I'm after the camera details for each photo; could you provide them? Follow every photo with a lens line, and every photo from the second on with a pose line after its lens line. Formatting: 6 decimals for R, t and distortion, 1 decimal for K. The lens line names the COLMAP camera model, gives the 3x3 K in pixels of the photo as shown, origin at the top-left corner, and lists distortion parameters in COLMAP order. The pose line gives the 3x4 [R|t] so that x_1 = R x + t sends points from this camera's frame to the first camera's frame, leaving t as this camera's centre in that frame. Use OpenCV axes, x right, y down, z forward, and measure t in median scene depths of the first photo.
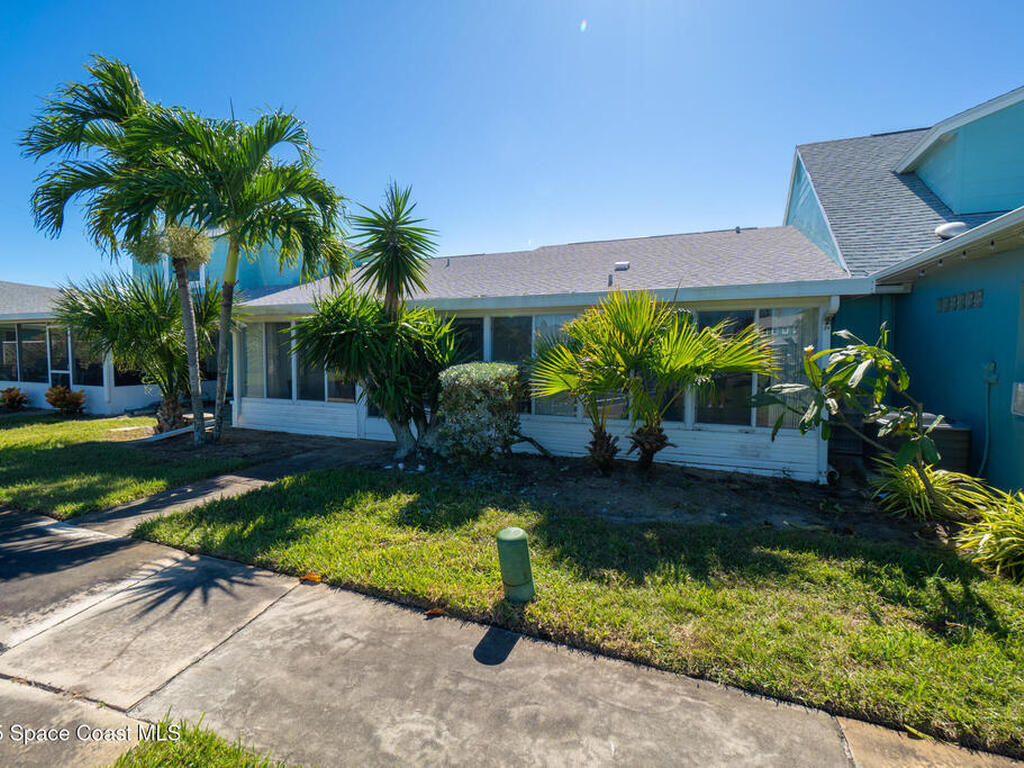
lens RADIAL K [[509.1, 0, 508.2], [0, 509.1, 380.1], [0, 0, 1]] dist [0.001782, 0.000098]
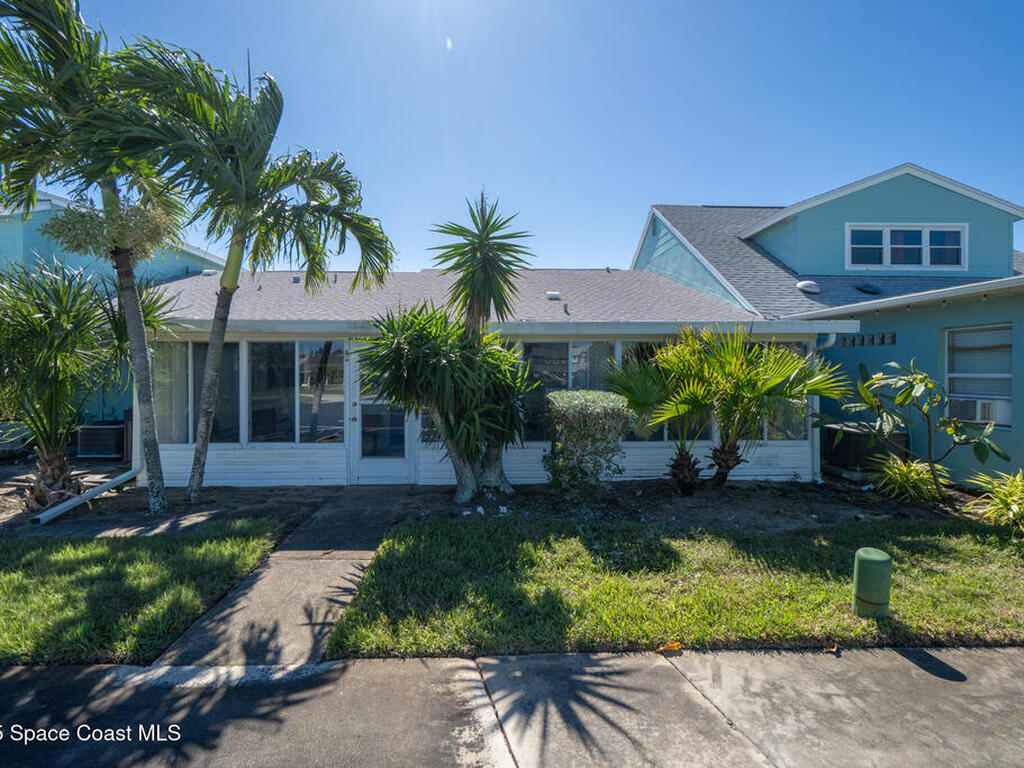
lens RADIAL K [[509.1, 0, 508.2], [0, 509.1, 380.1], [0, 0, 1]] dist [0.001782, 0.000098]
pose [[0.899207, -0.008936, 0.437432, -0.618873], [0.029775, 0.998723, -0.040803, -0.019728], [-0.436509, 0.049715, 0.898325, 0.203223]]
